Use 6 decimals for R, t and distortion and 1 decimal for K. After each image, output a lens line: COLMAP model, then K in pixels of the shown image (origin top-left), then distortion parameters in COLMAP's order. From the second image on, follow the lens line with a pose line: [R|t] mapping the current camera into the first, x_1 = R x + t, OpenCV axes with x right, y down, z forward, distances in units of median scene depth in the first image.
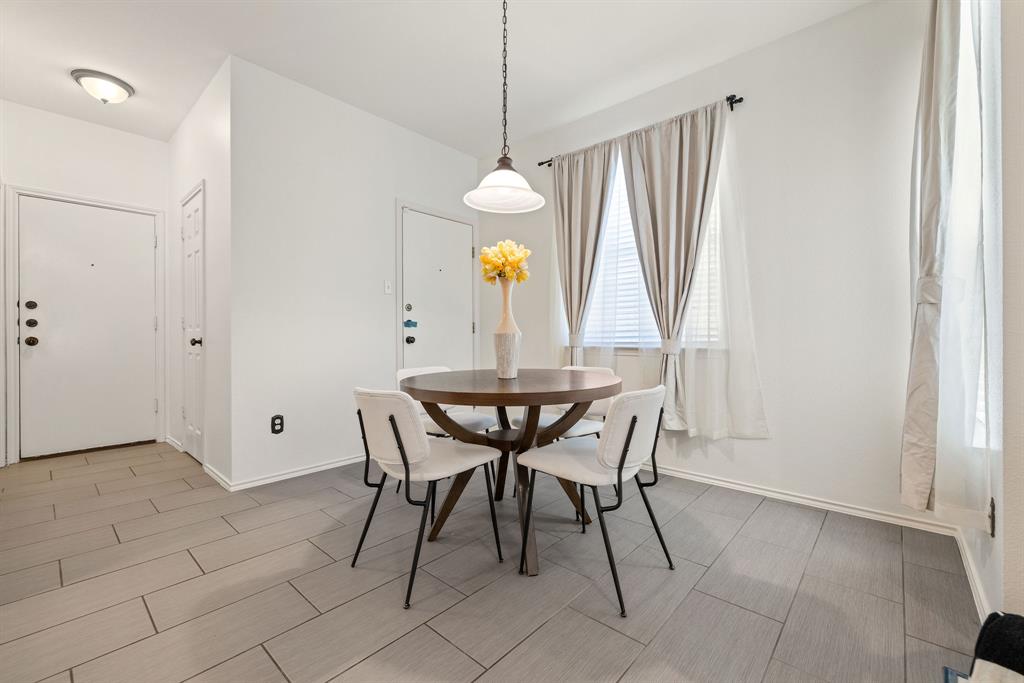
lens RADIAL K [[427.6, 0, 516.1], [0, 427.6, 339.9], [0, 0, 1]] dist [0.000646, 0.000358]
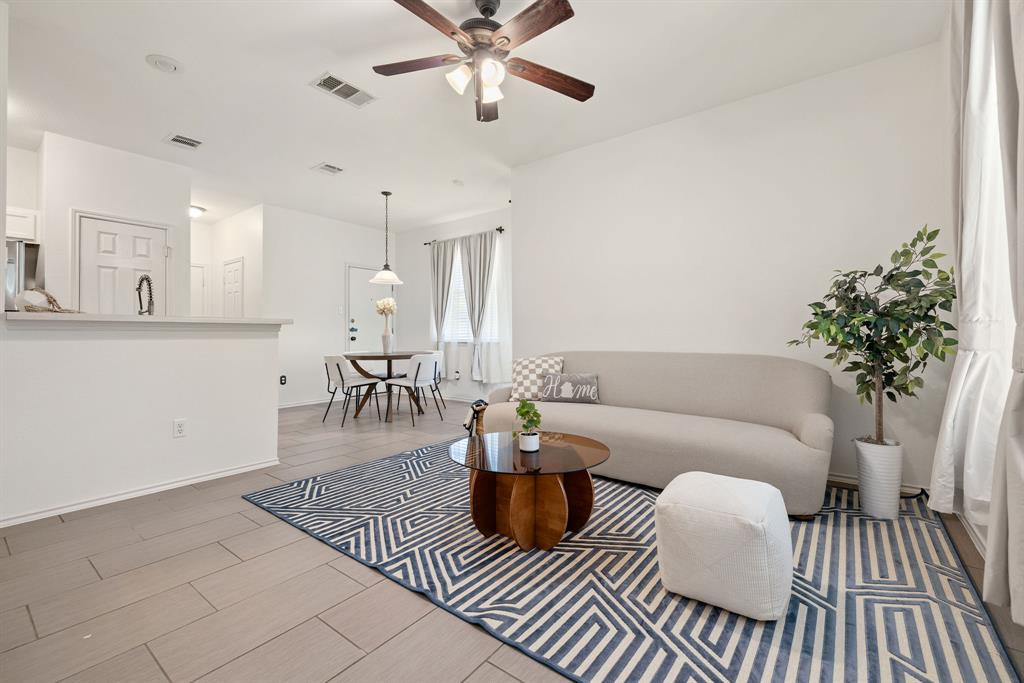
lens RADIAL K [[427.6, 0, 509.5], [0, 427.6, 336.8], [0, 0, 1]] dist [0.000646, 0.000358]
pose [[0.997879, 0.002102, 0.065069, 0.392714], [-0.001339, 0.999930, -0.011755, 0.017303], [-0.065089, 0.011643, 0.997812, -1.135490]]
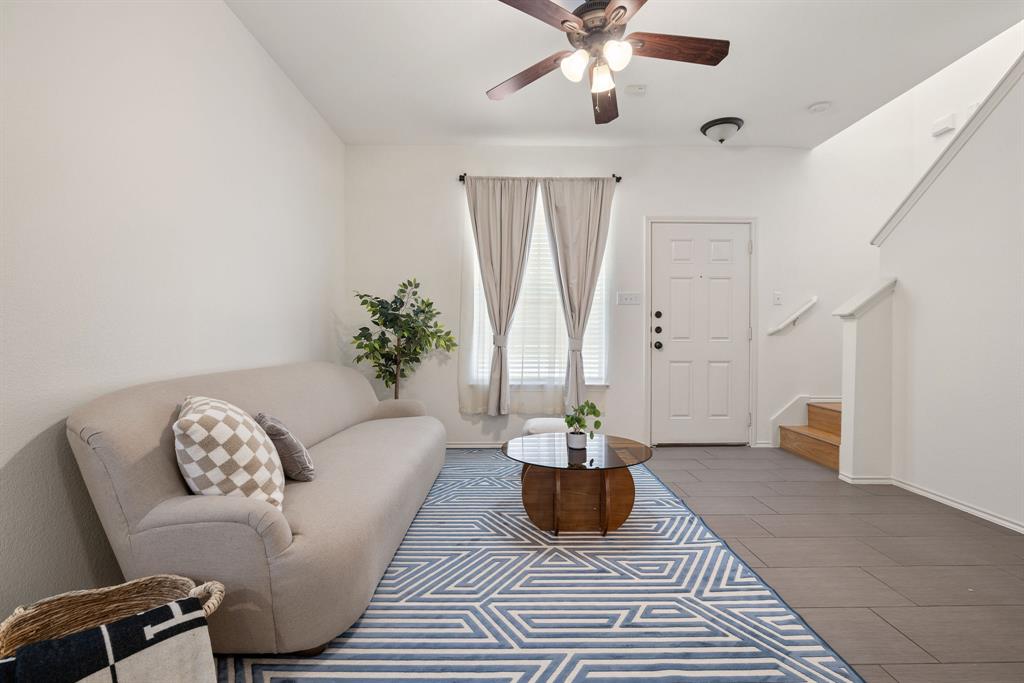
lens RADIAL K [[477.9, 0, 512.3], [0, 477.9, 340.7], [0, 0, 1]] dist [-0.011071, 0.000184]
pose [[-0.674479, -0.003001, 0.738288, -0.393381], [0.007694, 0.999909, 0.011093, -0.025542], [-0.738254, 0.013163, -0.674394, 1.109126]]
